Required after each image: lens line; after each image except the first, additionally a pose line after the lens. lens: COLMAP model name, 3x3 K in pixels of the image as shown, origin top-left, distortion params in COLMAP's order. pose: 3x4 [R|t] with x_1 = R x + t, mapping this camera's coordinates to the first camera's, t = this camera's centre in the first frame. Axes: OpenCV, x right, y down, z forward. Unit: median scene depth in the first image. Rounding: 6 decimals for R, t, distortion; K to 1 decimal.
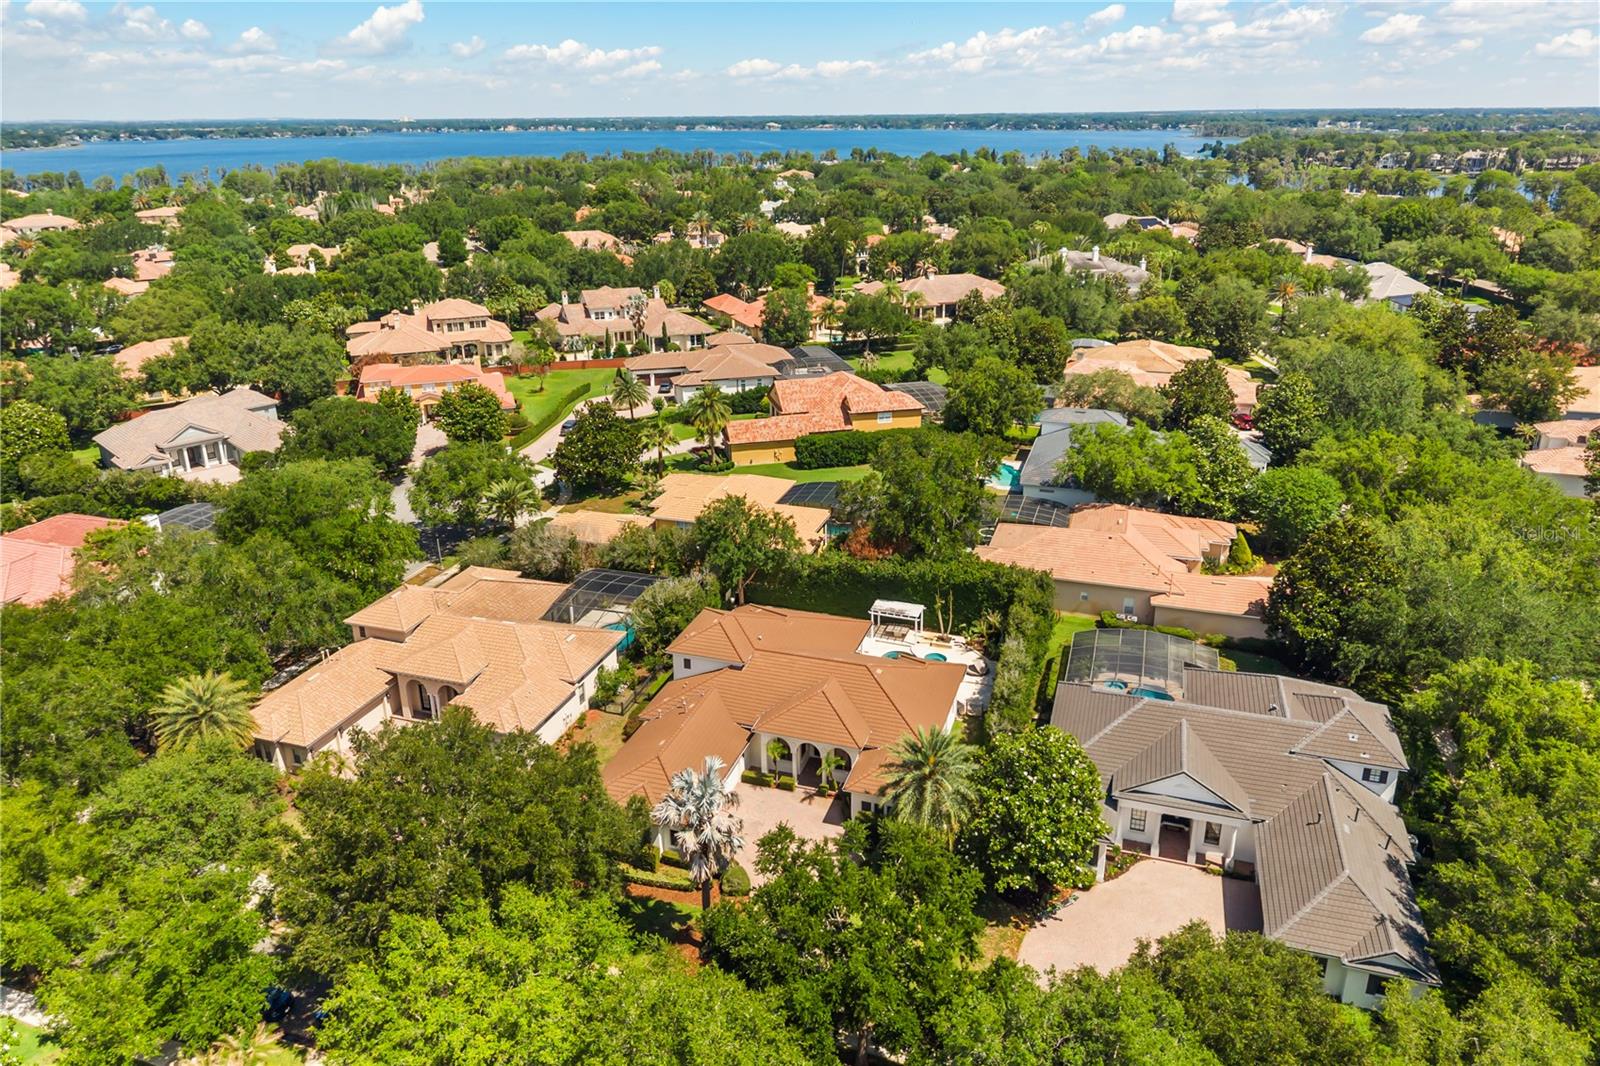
lens RADIAL K [[1056.1, 0, 800.0], [0, 1056.1, 533.0], [0, 0, 1]] dist [0.010045, -0.006304]
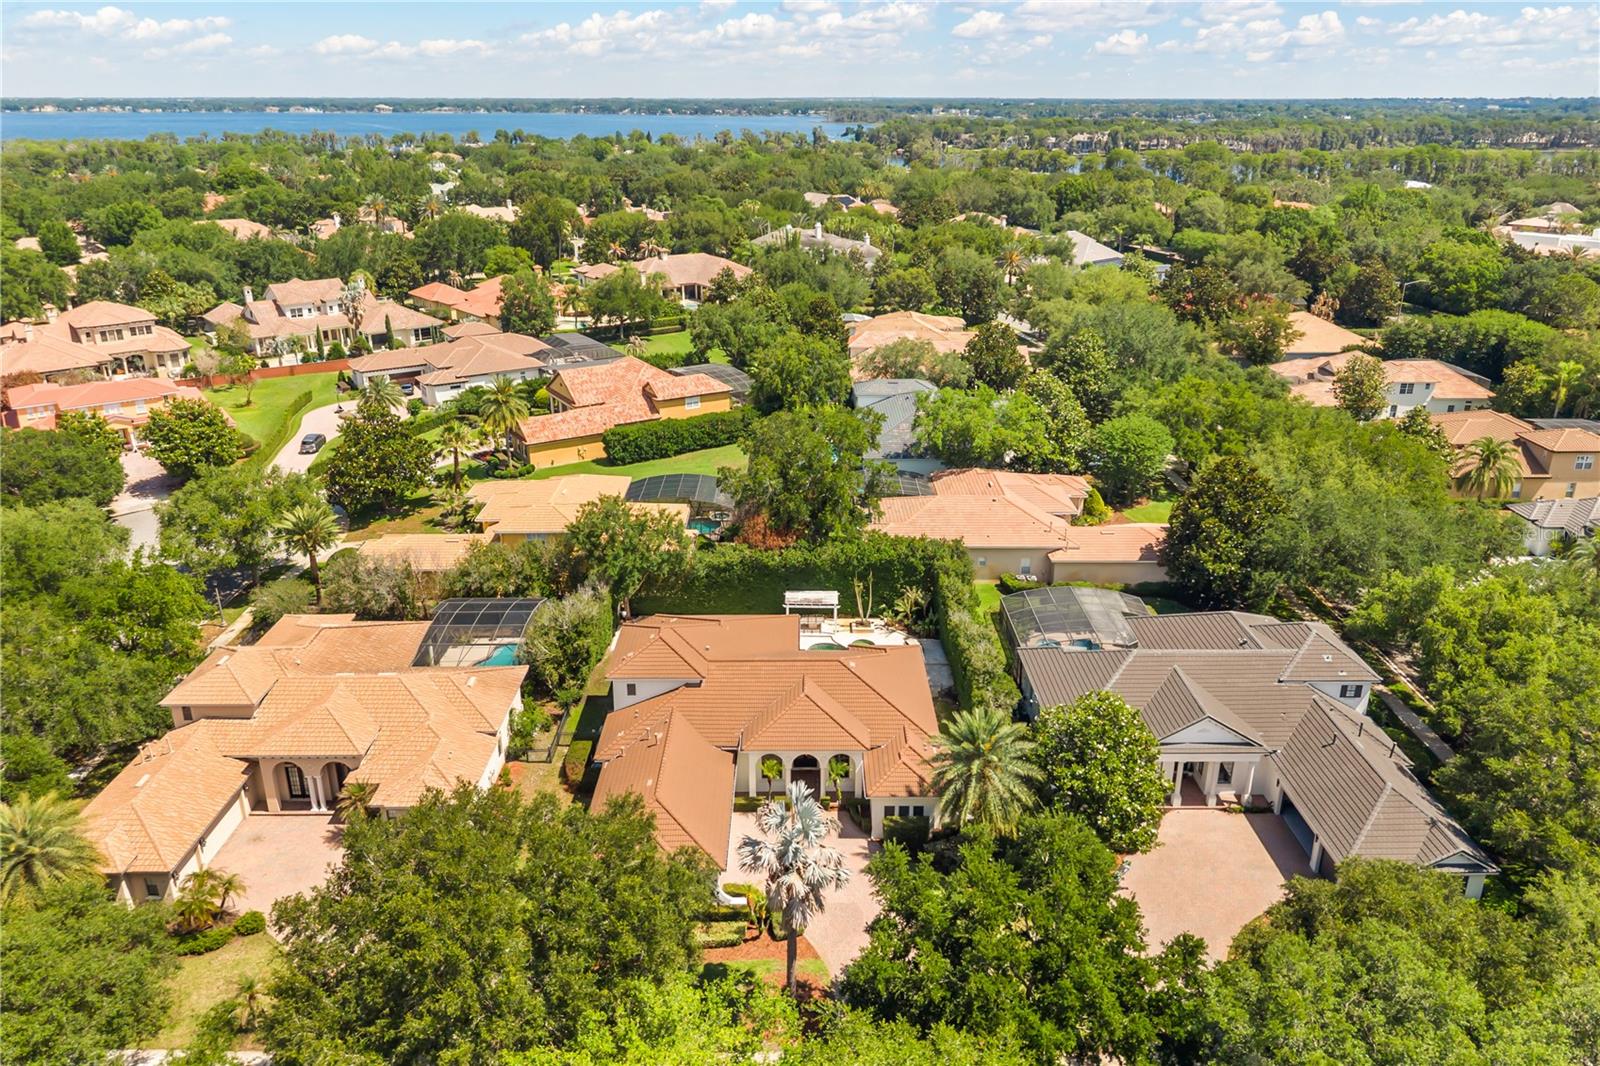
lens RADIAL K [[1091.8, 0, 800.0], [0, 1091.8, 533.0], [0, 0, 1]] dist [0.009425, -0.009452]
pose [[0.947529, -0.108535, 0.300680, -0.131071], [0.108427, 0.993957, 0.017099, -0.001703], [-0.300719, 0.016400, 0.953572, 0.060907]]
